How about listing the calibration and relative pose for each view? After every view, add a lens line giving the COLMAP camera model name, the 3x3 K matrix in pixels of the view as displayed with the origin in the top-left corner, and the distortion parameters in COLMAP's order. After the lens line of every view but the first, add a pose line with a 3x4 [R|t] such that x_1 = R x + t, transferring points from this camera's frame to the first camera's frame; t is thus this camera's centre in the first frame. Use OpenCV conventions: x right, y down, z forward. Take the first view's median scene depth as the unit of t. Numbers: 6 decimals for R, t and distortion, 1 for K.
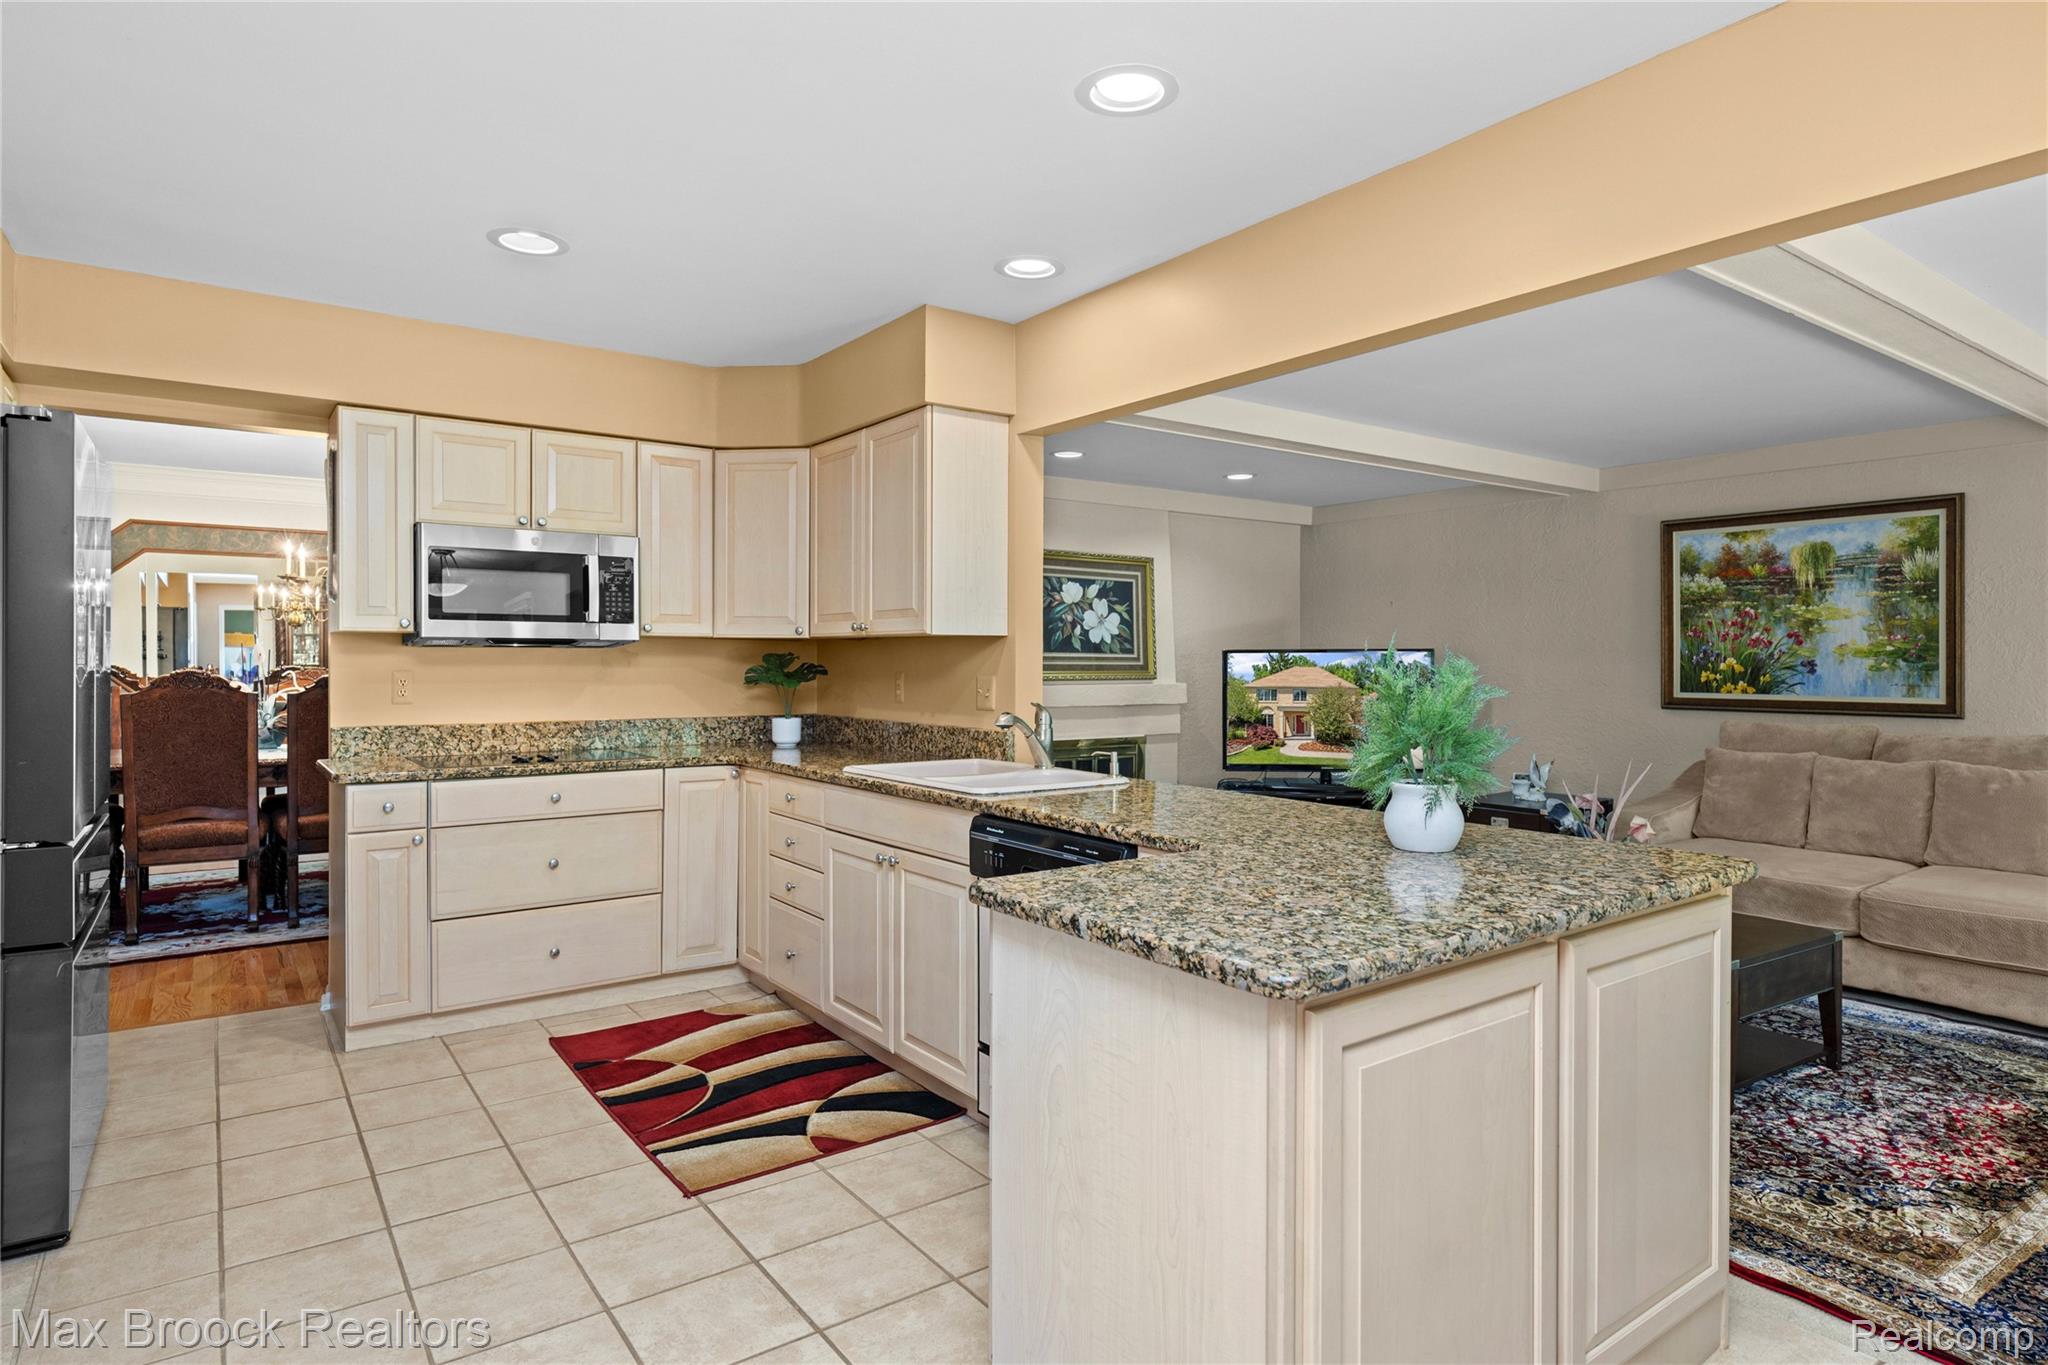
lens RADIAL K [[1108.2, 0, 1017.8], [0, 1108.2, 666.6], [0, 0, 1]] dist [0.007919, -0.006175]
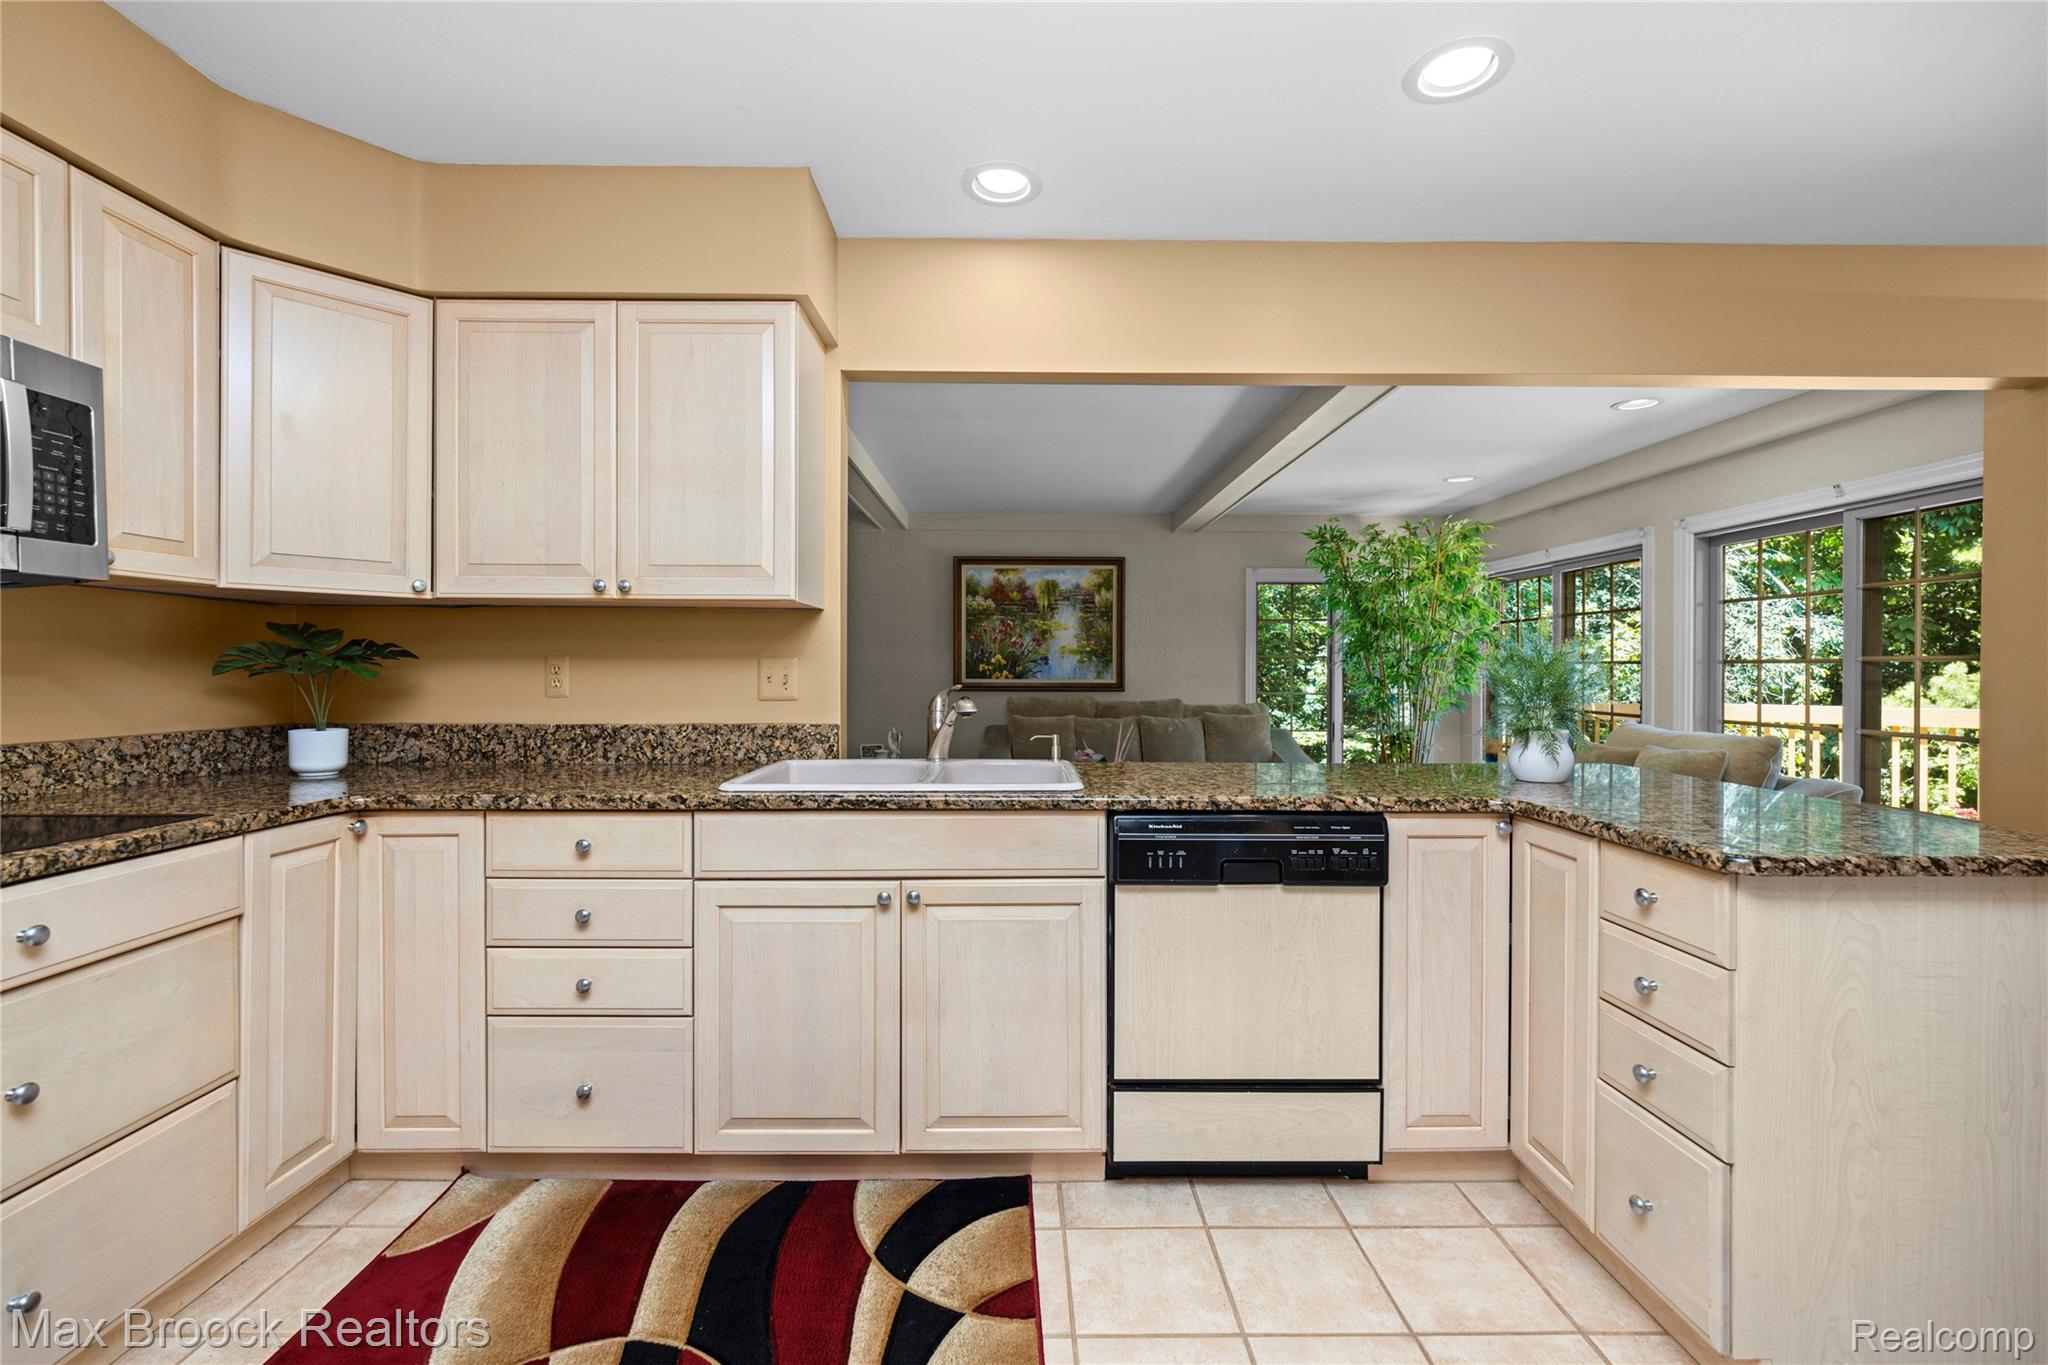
lens RADIAL K [[882.3, 0, 1020.4], [0, 882.3, 676.1], [0, 0, 1]] dist [-0.000892, -0.002258]
pose [[0.584327, -0.008434, 0.811475, -0.435785], [0.003014, 0.999962, 0.008222, 0.016543], [-0.811513, -0.002359, 0.584330, 0.467829]]
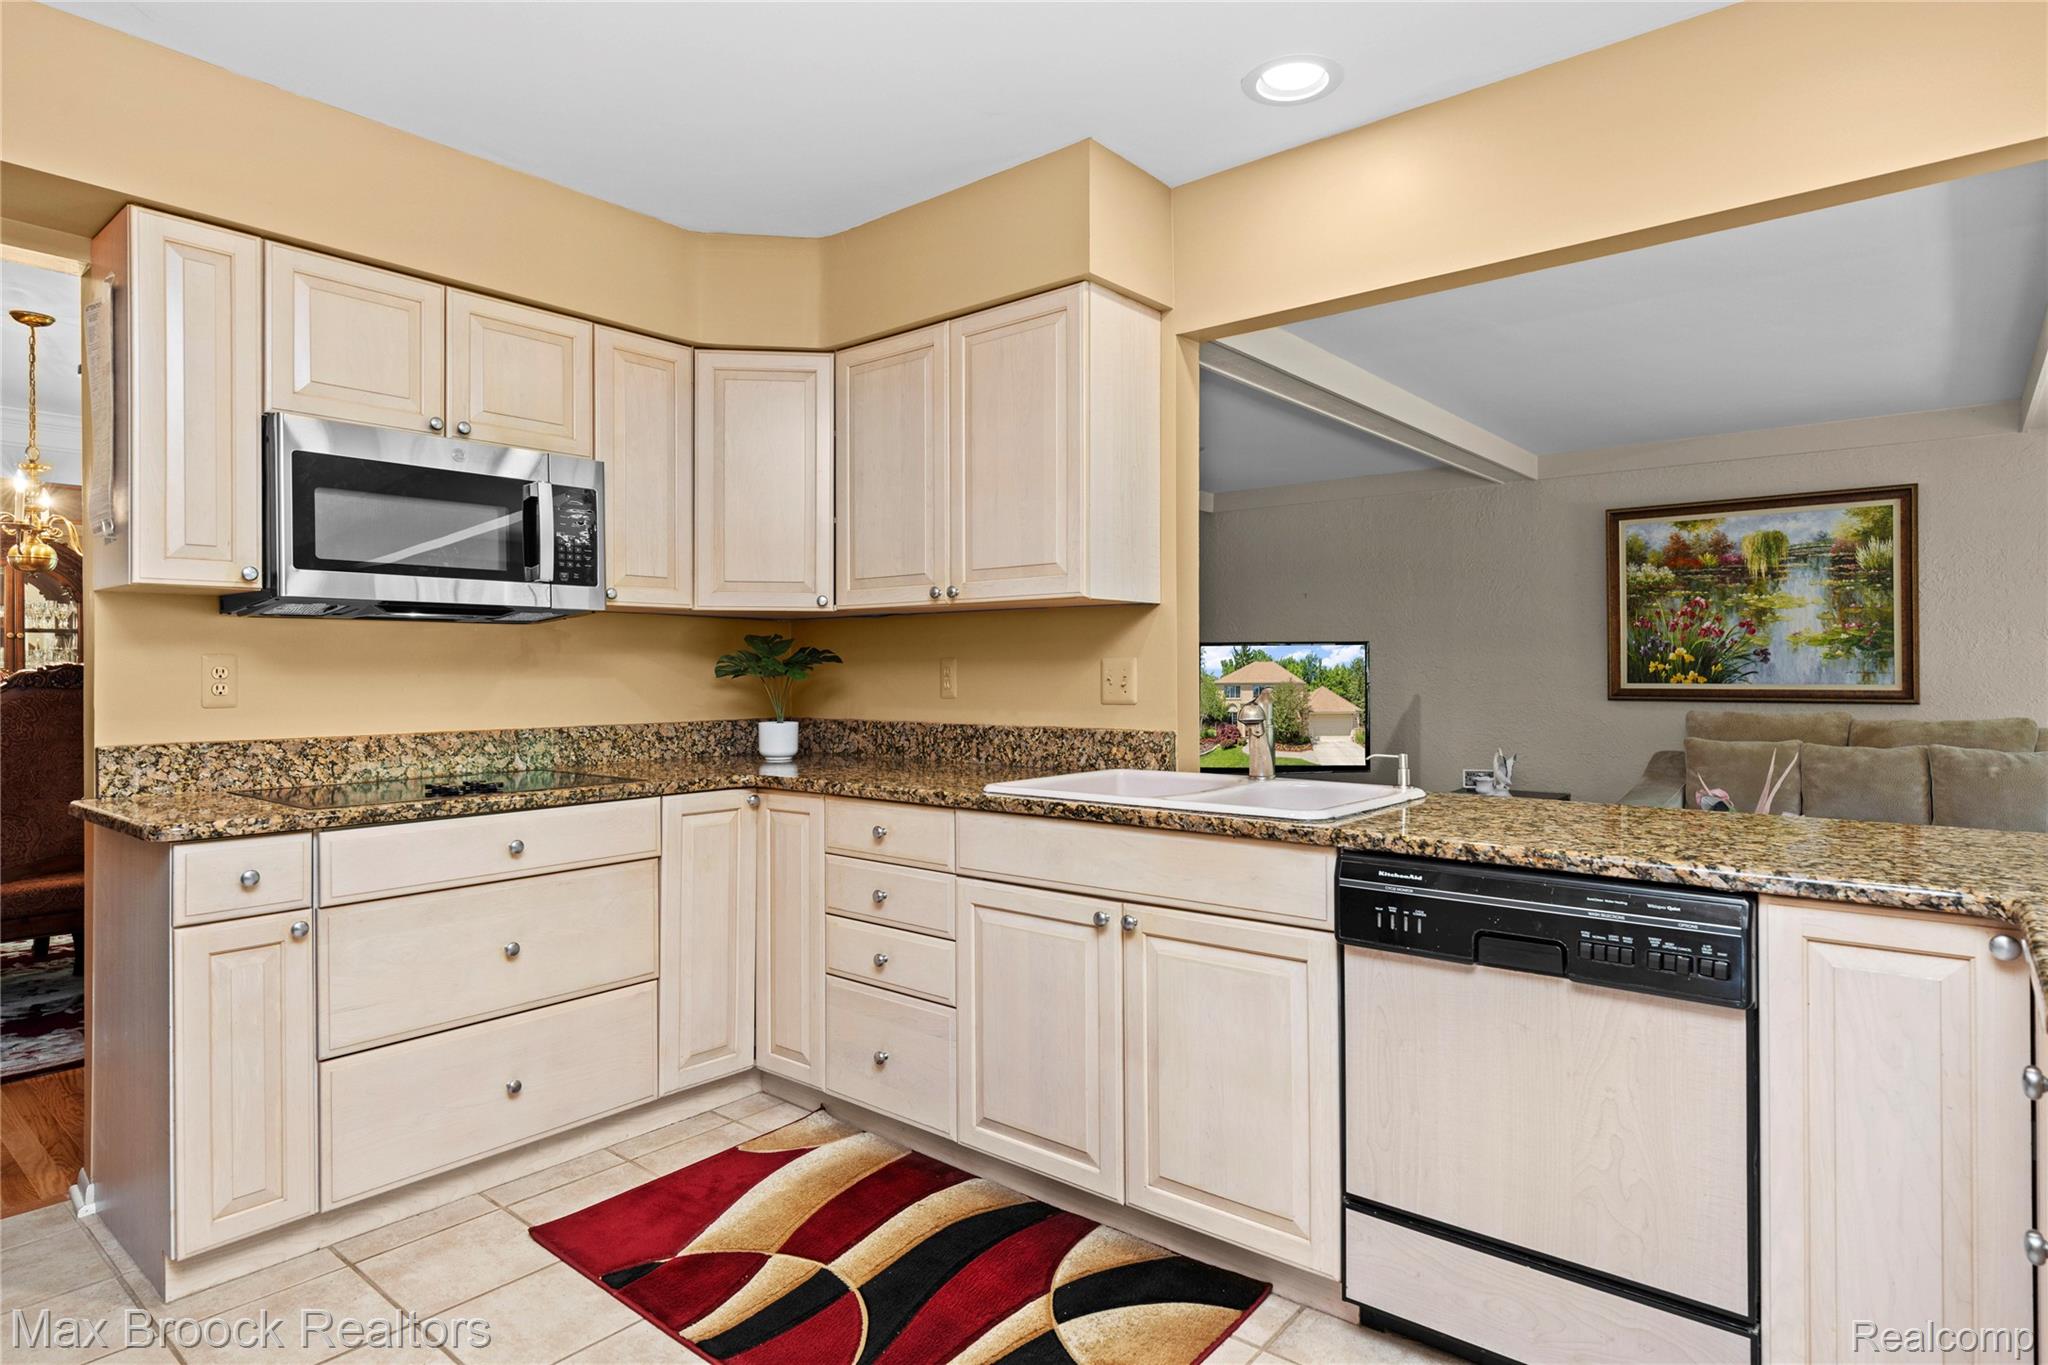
lens RADIAL K [[1108.2, 0, 1017.1], [0, 1108.2, 667.2], [0, 0, 1]] dist [0.007919, -0.006175]
pose [[0.970292, -0.005349, 0.241878, -0.269750], [0.007164, 0.999952, -0.006624, 0.018391], [-0.241831, 0.008160, 0.970284, 0.281350]]
